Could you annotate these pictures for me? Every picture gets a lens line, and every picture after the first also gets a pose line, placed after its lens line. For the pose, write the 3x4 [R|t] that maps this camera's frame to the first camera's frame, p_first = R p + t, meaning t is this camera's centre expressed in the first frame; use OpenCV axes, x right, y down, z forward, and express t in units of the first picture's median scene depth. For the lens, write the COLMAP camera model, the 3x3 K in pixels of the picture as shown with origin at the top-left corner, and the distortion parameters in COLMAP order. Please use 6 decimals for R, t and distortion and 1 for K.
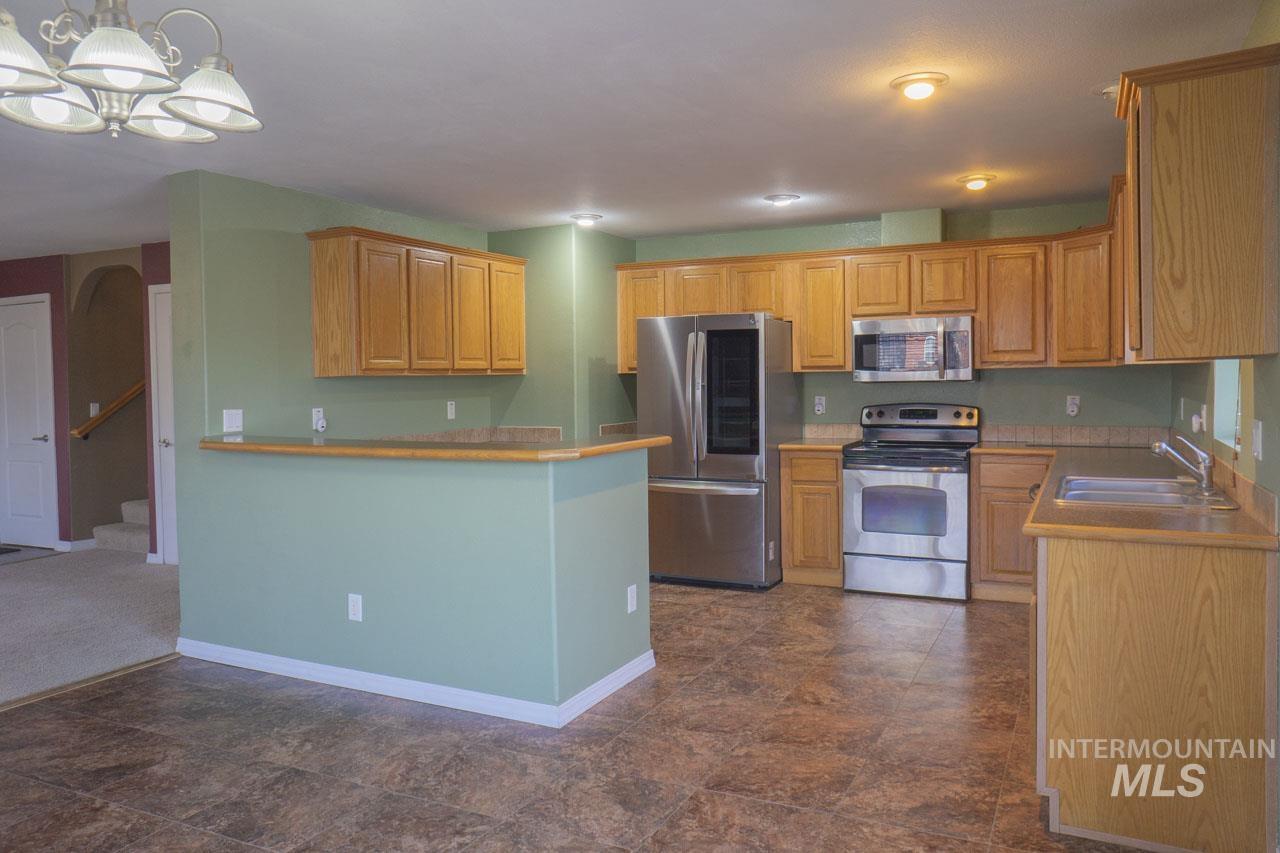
lens RADIAL K [[909.0, 0, 633.4], [0, 909.0, 404.0], [0, 0, 1]] dist [-0.060109, 0.060627]
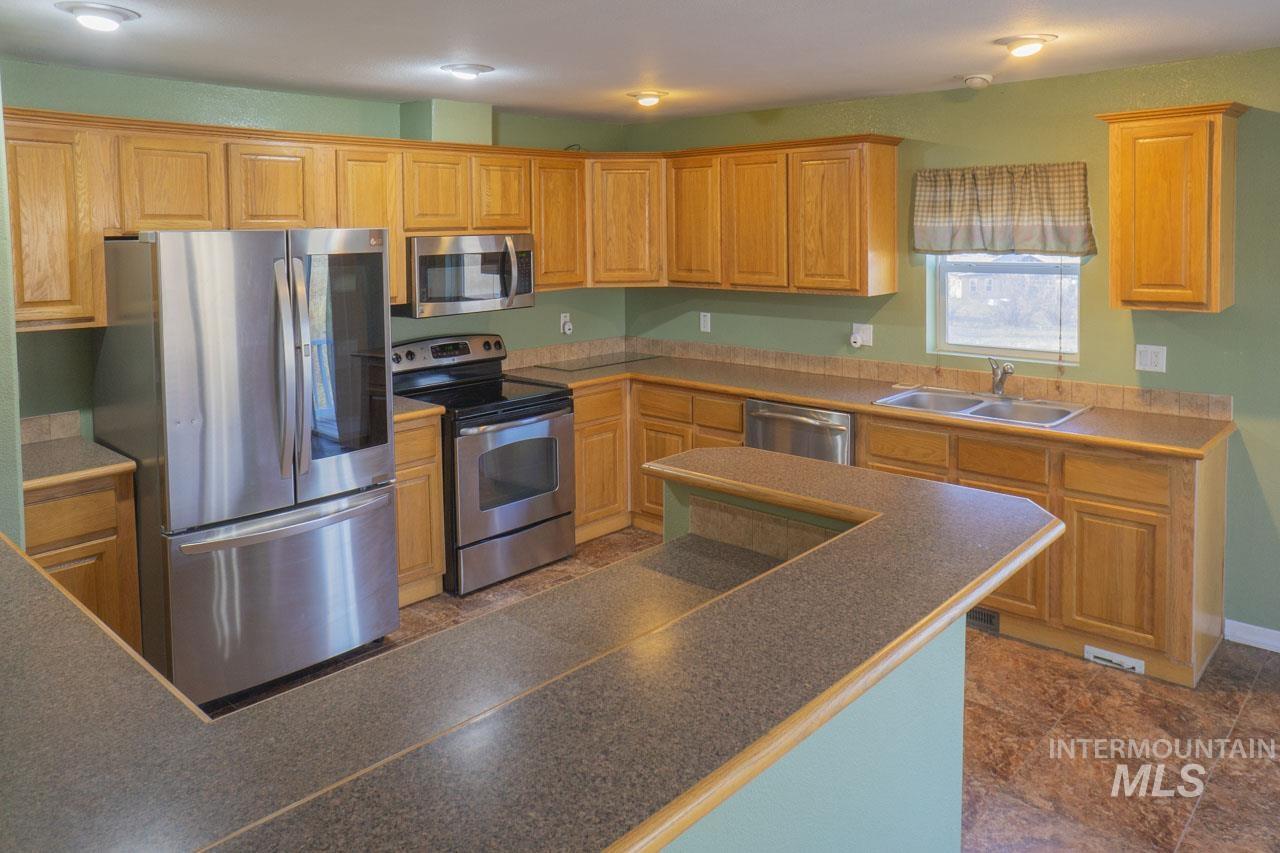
lens RADIAL K [[906.1, 0, 640.1], [0, 906.1, 270.8], [0, 0, 1]] dist [-0.050768, 0.045044]
pose [[0.282378, -0.041676, 0.958397, -0.651239], [0.036387, 0.998802, 0.032712, -0.126723], [-0.958613, 0.025636, 0.283556, 0.949592]]
